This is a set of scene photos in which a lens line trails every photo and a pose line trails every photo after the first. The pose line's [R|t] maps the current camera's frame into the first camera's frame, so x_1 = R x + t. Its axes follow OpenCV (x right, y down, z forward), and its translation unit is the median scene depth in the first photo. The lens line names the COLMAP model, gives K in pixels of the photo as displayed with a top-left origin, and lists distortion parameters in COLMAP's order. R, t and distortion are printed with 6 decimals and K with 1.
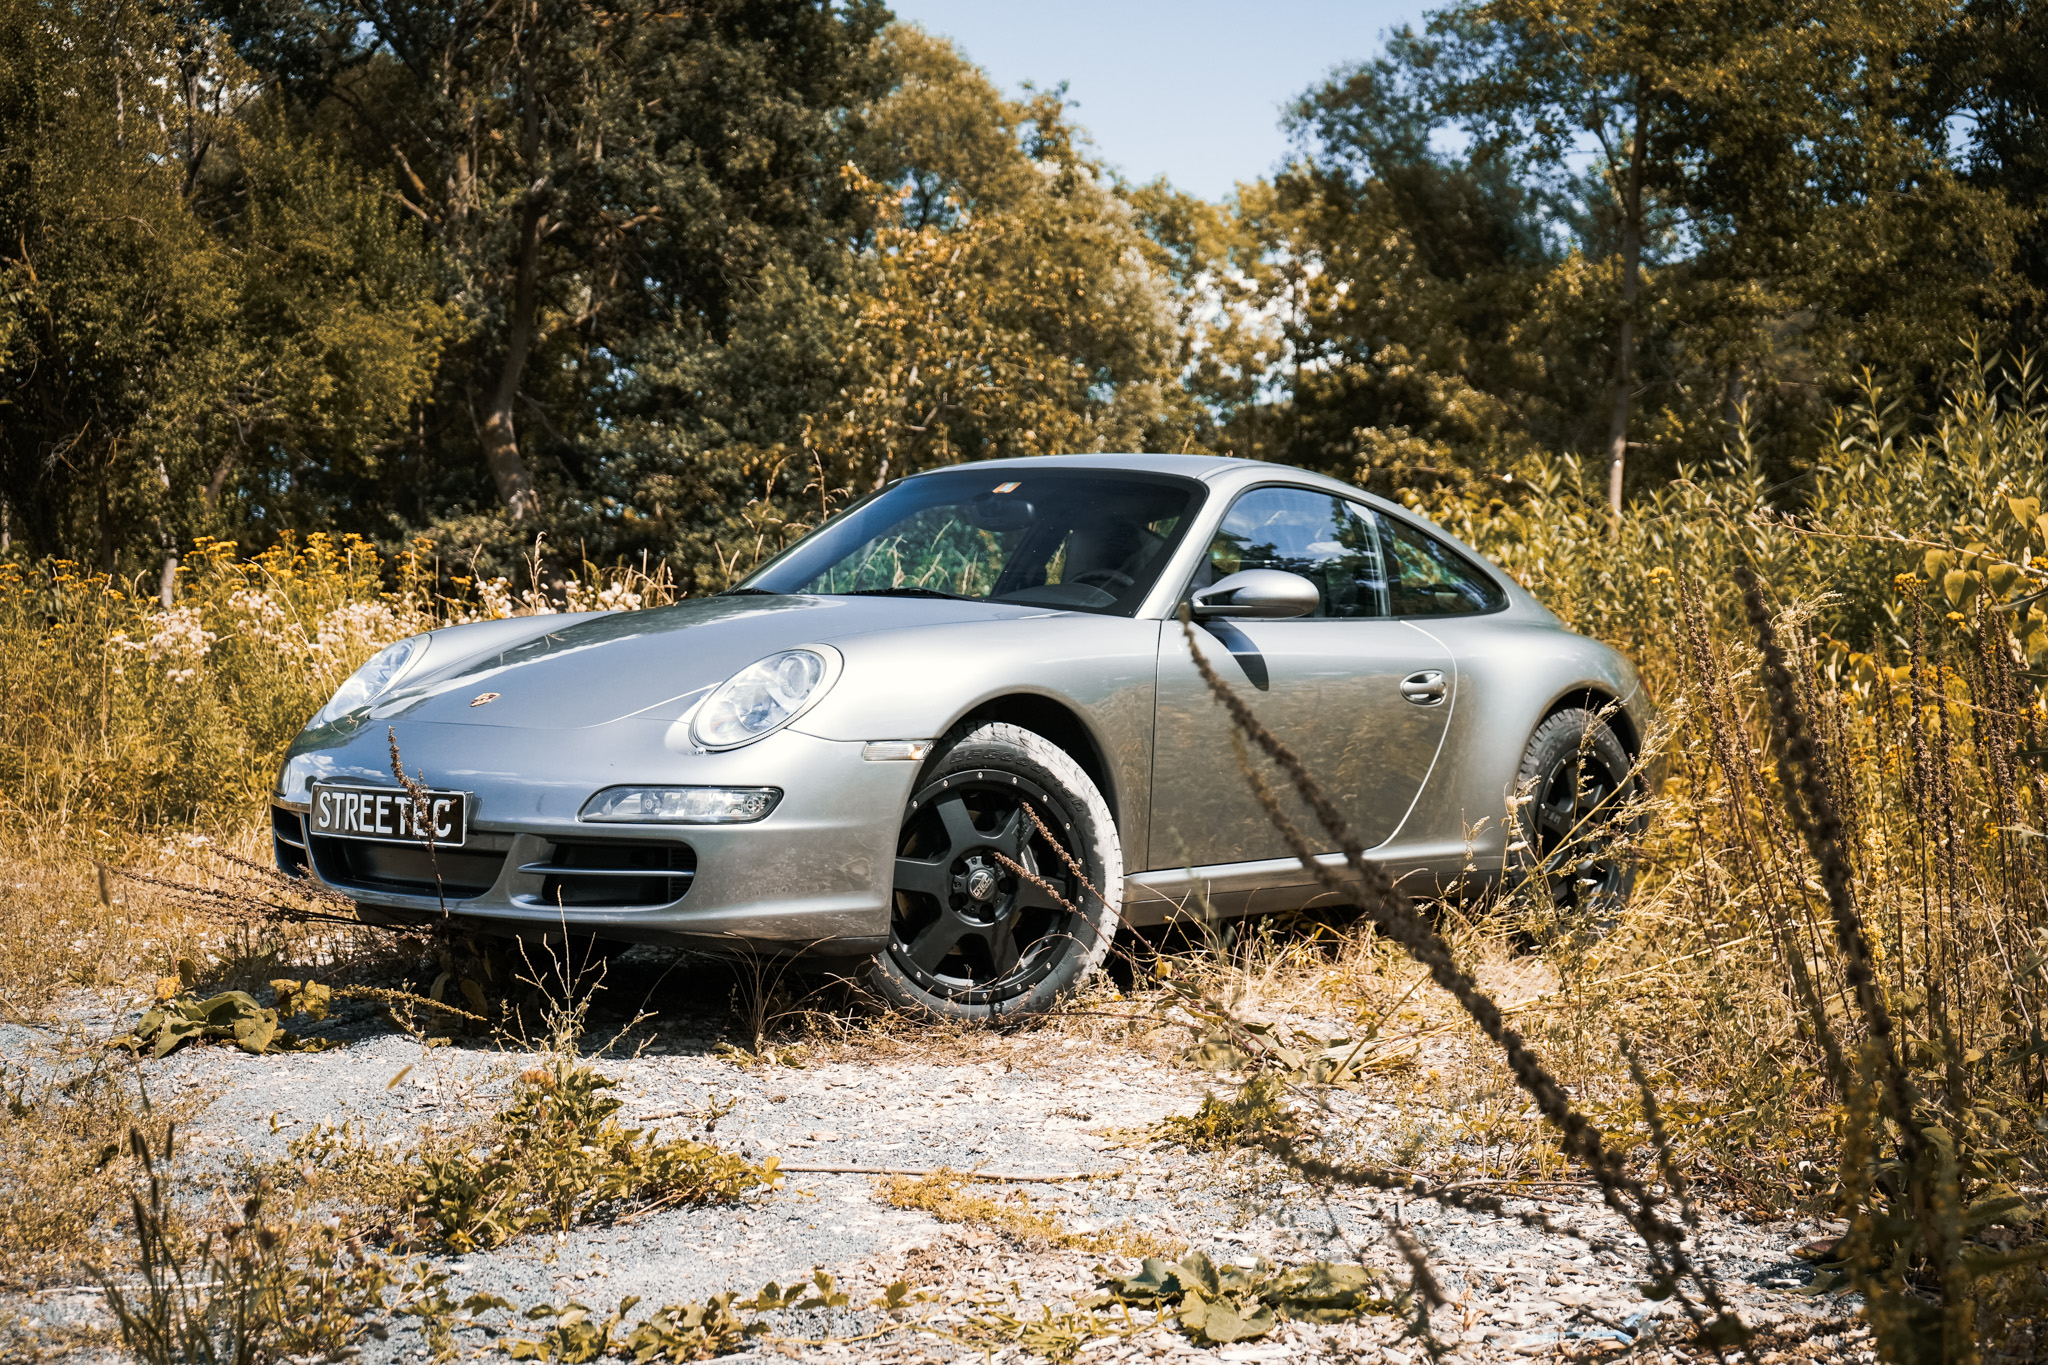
lens RADIAL K [[3011.8, 0, 1024.0], [0, 3011.8, 682.5], [0, 0, 1]] dist [0.002224, 0.045439]
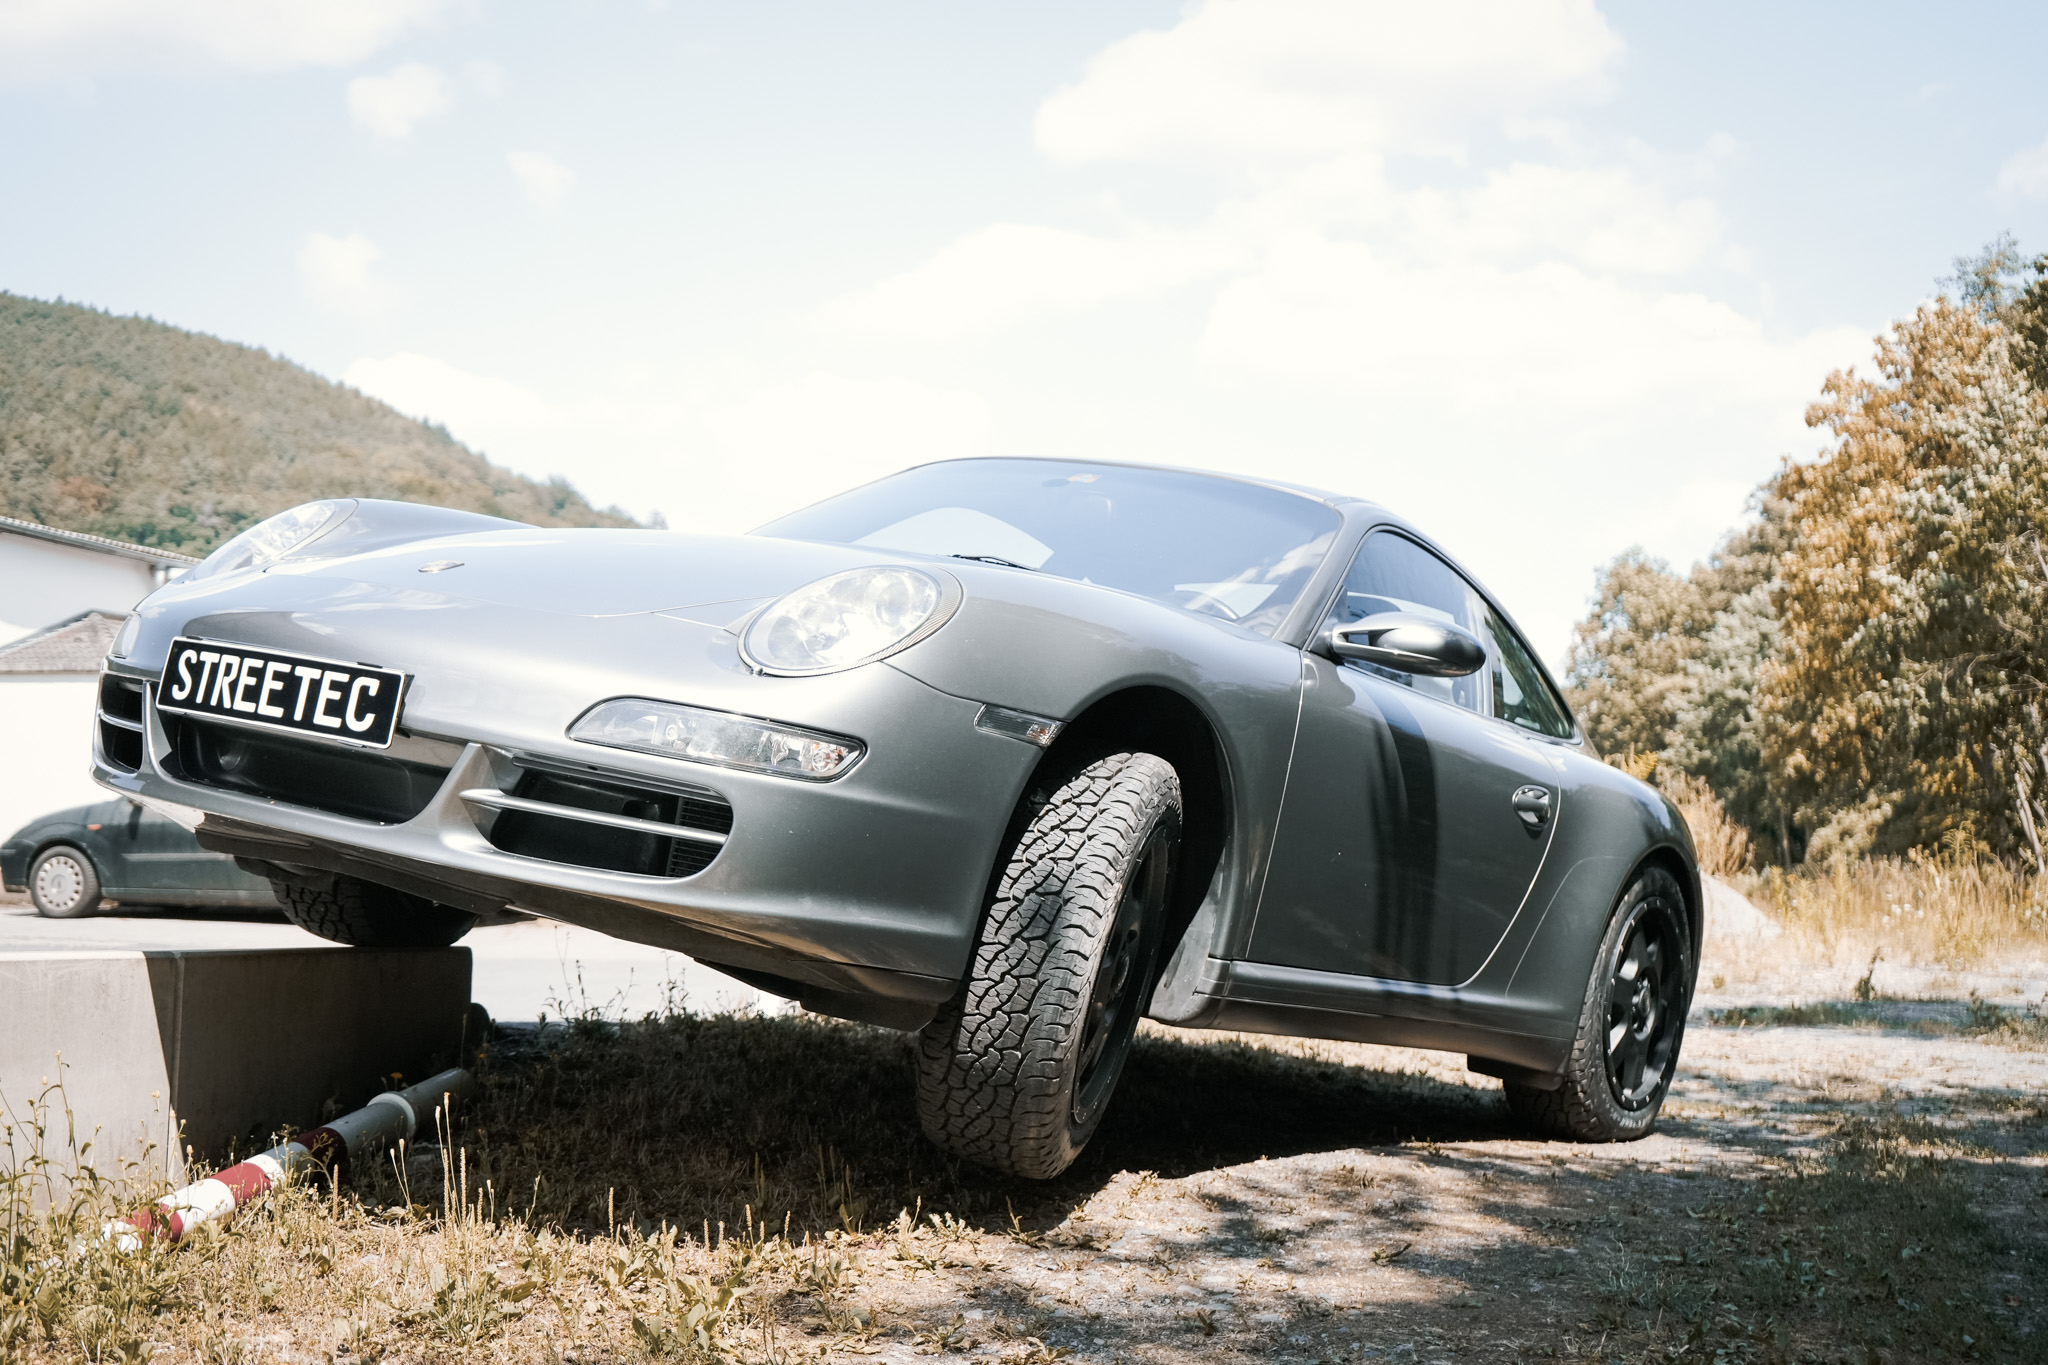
lens RADIAL K [[2543.0, 0, 1024.0], [0, 2543.0, 682.5], [0, 0, 1]] dist [0.001676, -0.006932]
pose [[0.980116, 0.169070, 0.103860, -0.100937], [-0.160421, 0.983234, -0.086696, 0.062520], [-0.116776, 0.068311, 0.990806, 0.387648]]
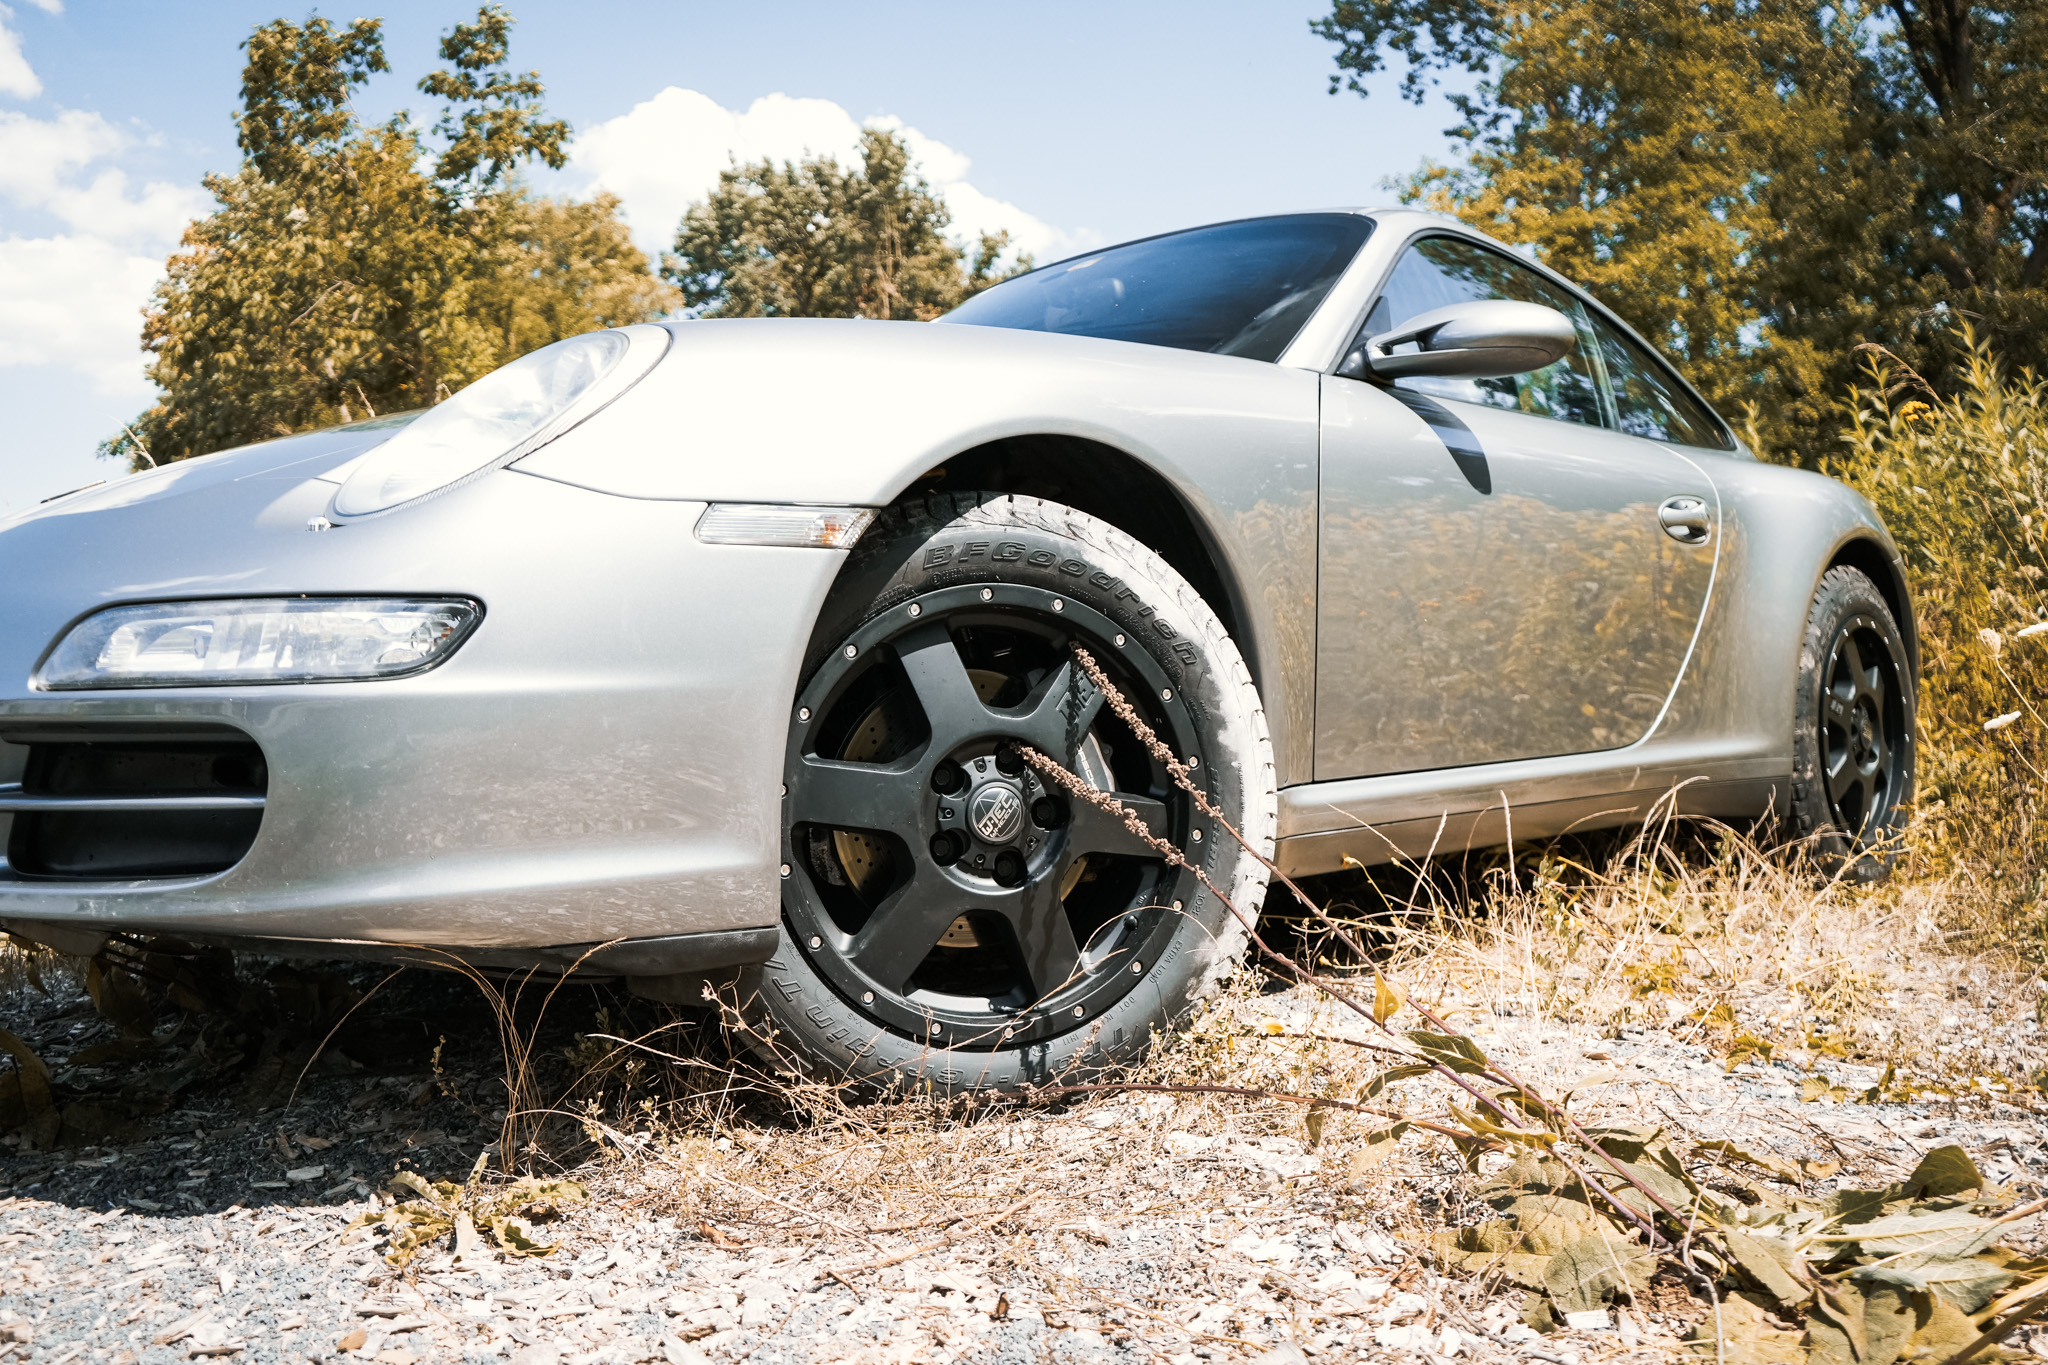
lens RADIAL K [[1557.6, 0, 1024.0], [0, 1557.6, 682.5], [0, 0, 1]] dist [0.005944, 0.001576]
pose [[0.994451, -0.029776, -0.100901, 0.017449], [0.028083, 0.999441, -0.018160, 0.050249], [0.101386, 0.015226, 0.994731, 0.739622]]
